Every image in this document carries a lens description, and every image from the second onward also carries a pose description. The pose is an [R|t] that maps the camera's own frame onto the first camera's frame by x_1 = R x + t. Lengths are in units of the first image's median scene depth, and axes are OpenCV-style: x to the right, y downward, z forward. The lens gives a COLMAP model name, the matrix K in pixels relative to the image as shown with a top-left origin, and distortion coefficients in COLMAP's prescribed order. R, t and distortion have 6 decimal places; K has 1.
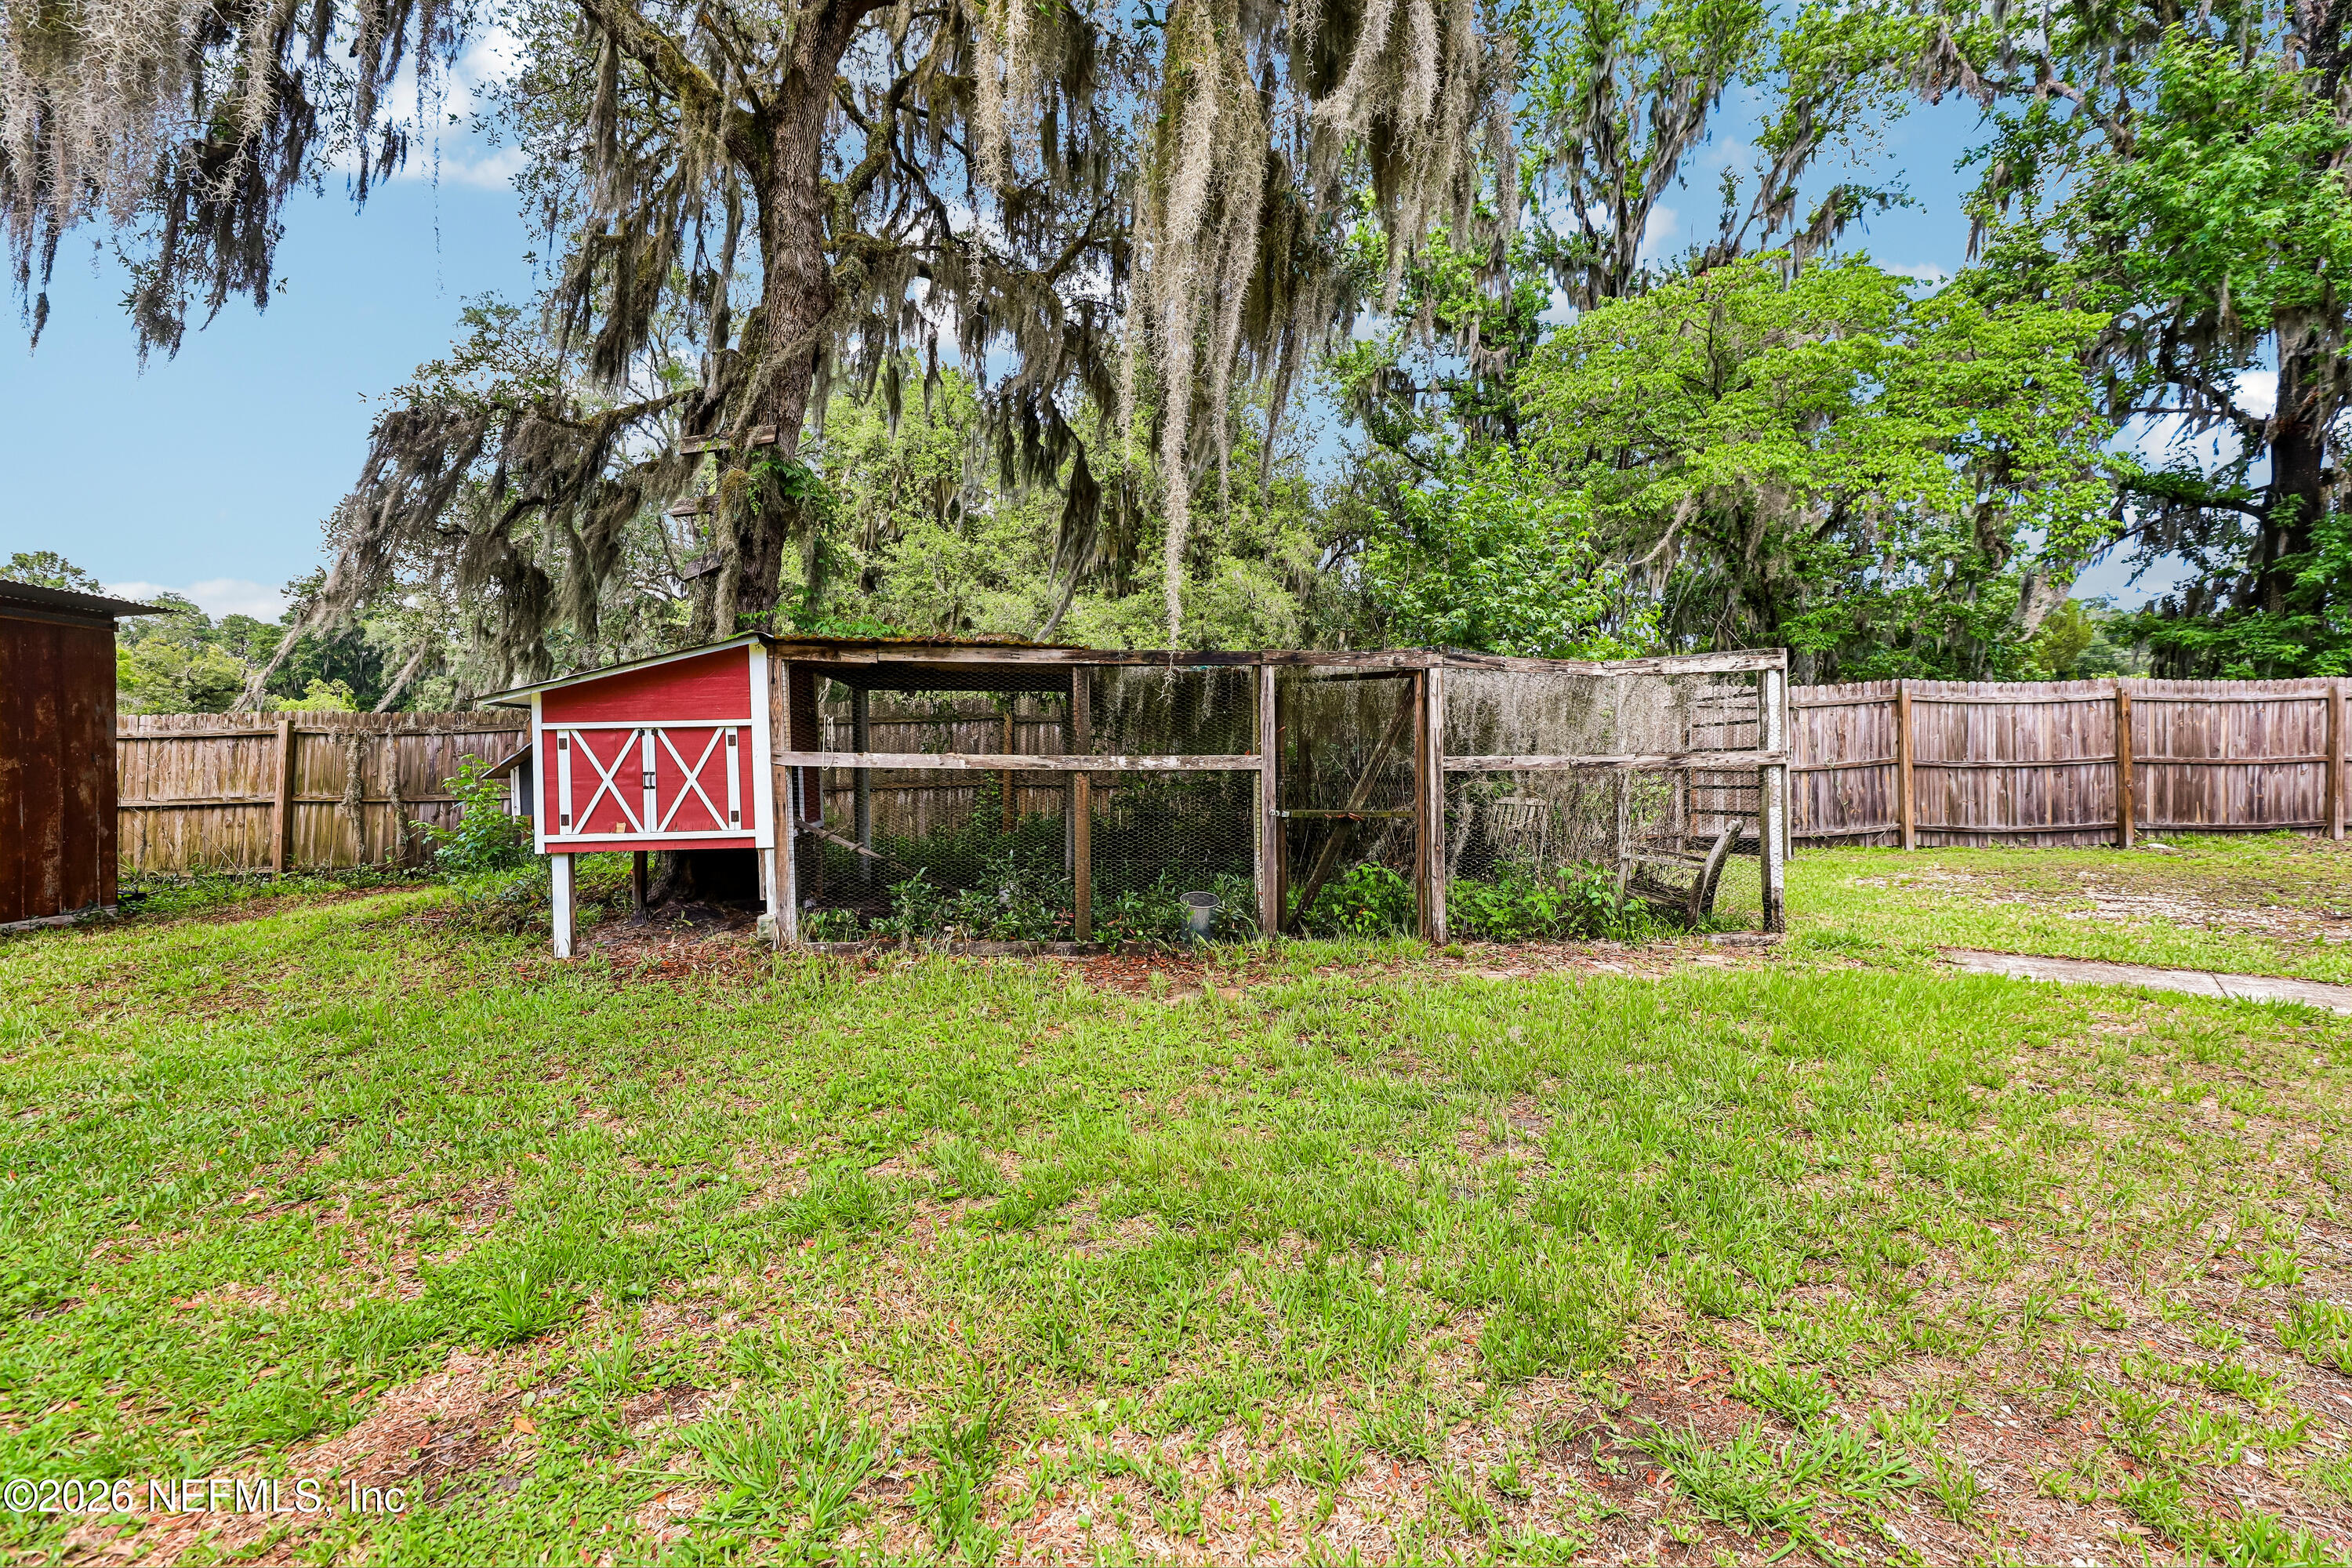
lens RADIAL K [[1042.3, 0, 1173.8], [0, 1042.3, 766.4], [0, 0, 1]] dist [-0.001548, -0.000008]
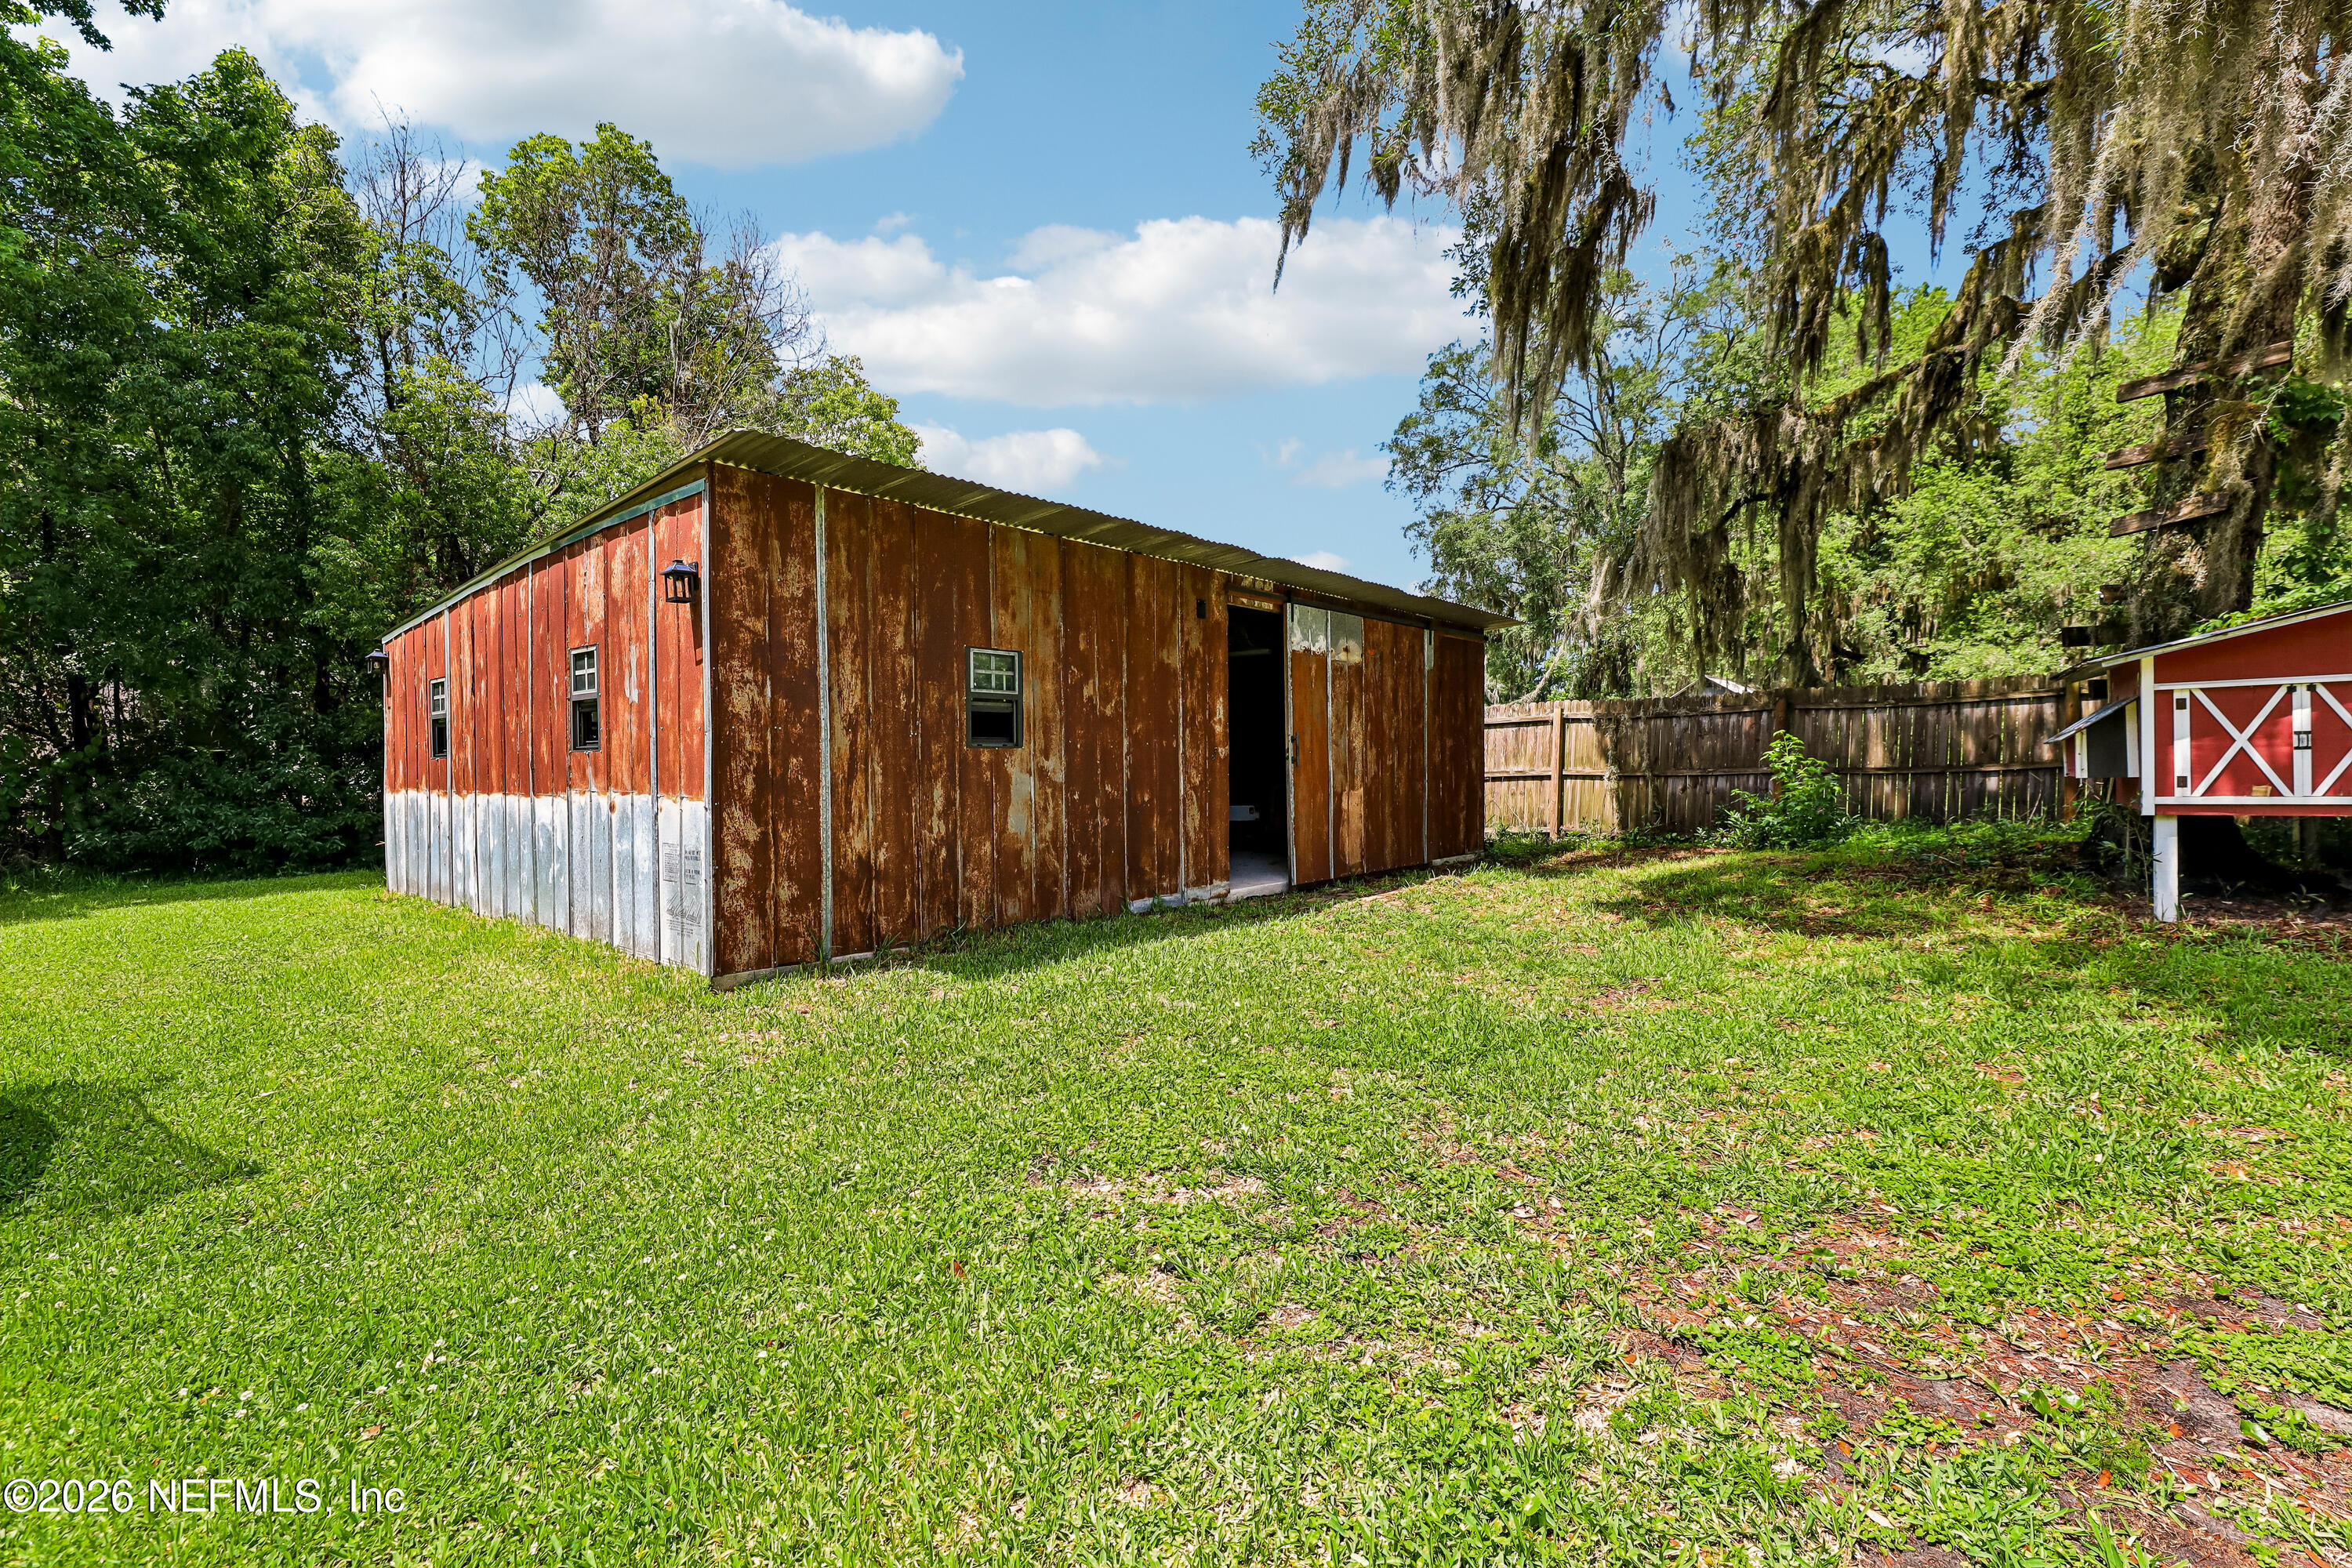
lens RADIAL K [[1042.3, 0, 1172.7], [0, 1042.3, 775.0], [0, 0, 1]] dist [-0.001548, -0.000008]
pose [[0.747735, 0.004476, -0.663982, -0.378073], [0.003965, 0.999929, 0.011206, 0.017923], [0.663985, -0.011012, 0.747665, -0.212059]]
